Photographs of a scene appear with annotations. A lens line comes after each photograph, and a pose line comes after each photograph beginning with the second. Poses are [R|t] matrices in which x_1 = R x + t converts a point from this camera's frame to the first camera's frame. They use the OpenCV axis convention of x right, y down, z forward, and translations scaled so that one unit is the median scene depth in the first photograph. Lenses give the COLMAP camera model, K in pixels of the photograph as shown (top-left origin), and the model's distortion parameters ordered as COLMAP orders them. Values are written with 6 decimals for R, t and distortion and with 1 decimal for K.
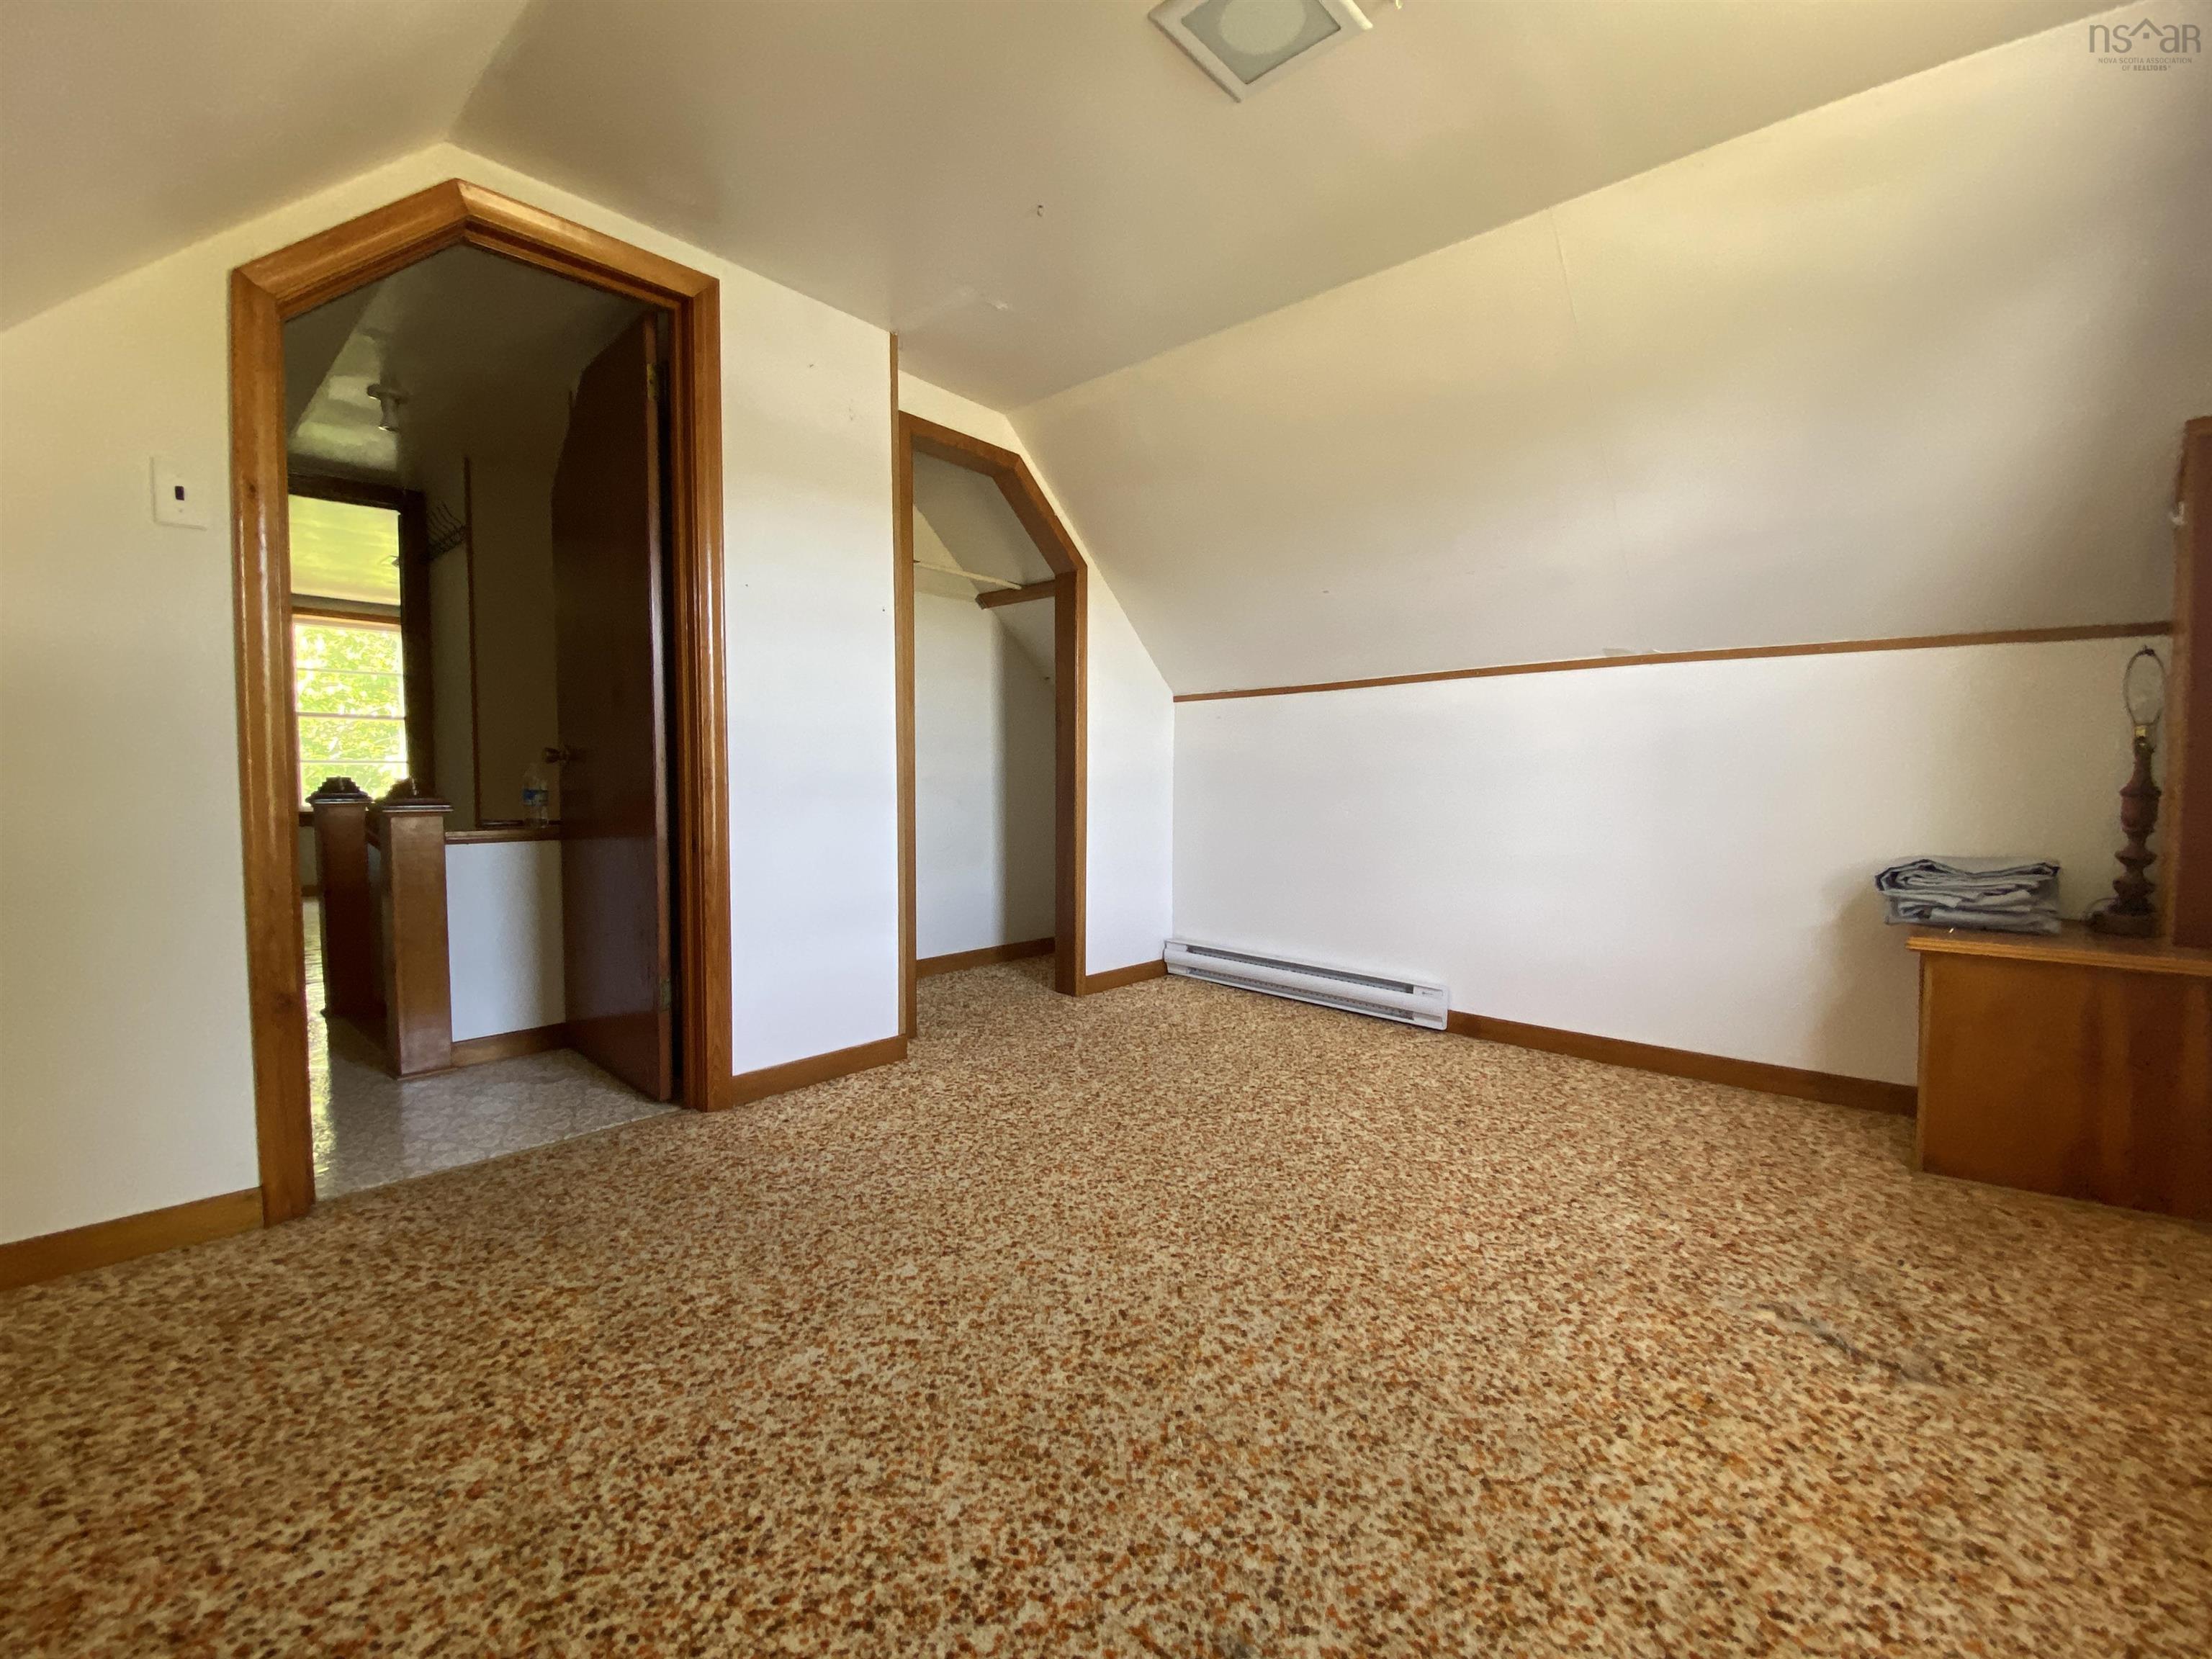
lens RADIAL K [[946.1, 0, 1112.9], [0, 946.1, 822.8], [0, 0, 1]] dist [-0.000289, -0.004373]
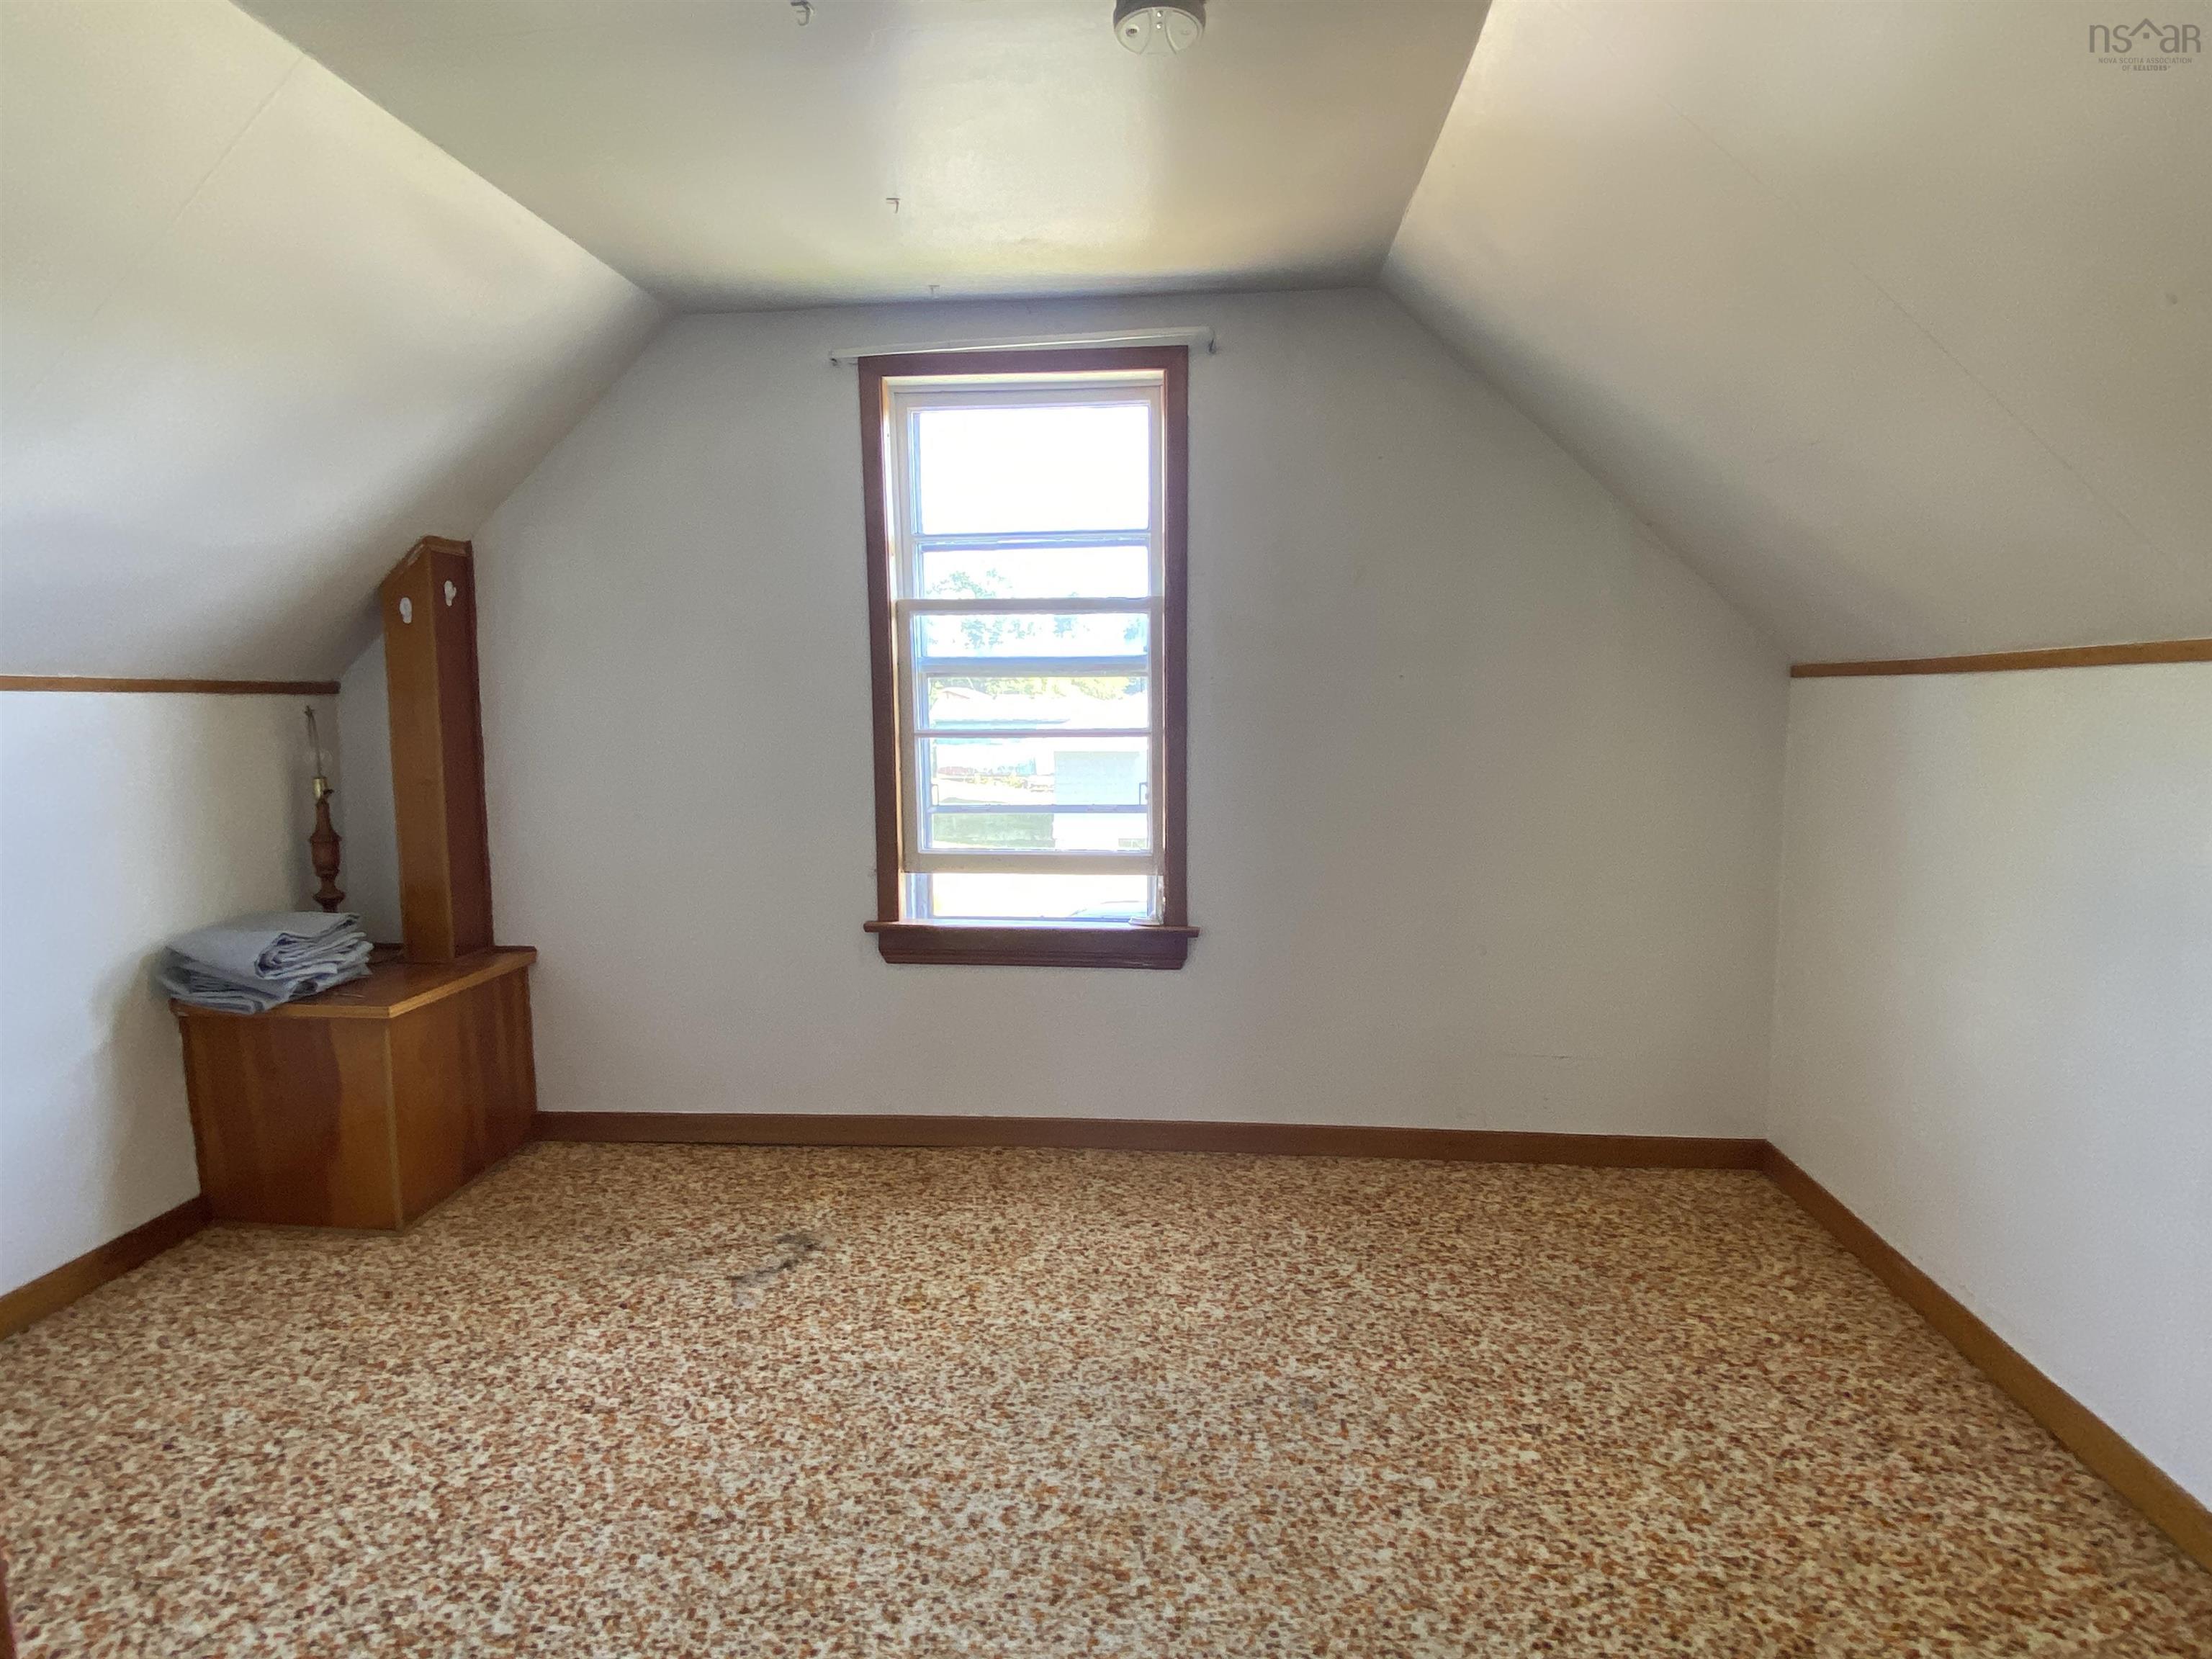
lens RADIAL K [[1155.4, 0, 1108.9], [0, 1155.4, 821.3], [0, 0, 1]] dist [0.011590, -0.016363]
pose [[-0.597249, -0.085392, 0.797497, -0.949115], [0.039341, 0.990001, 0.135467, -0.348511], [-0.801091, 0.112282, -0.587917, 1.854062]]
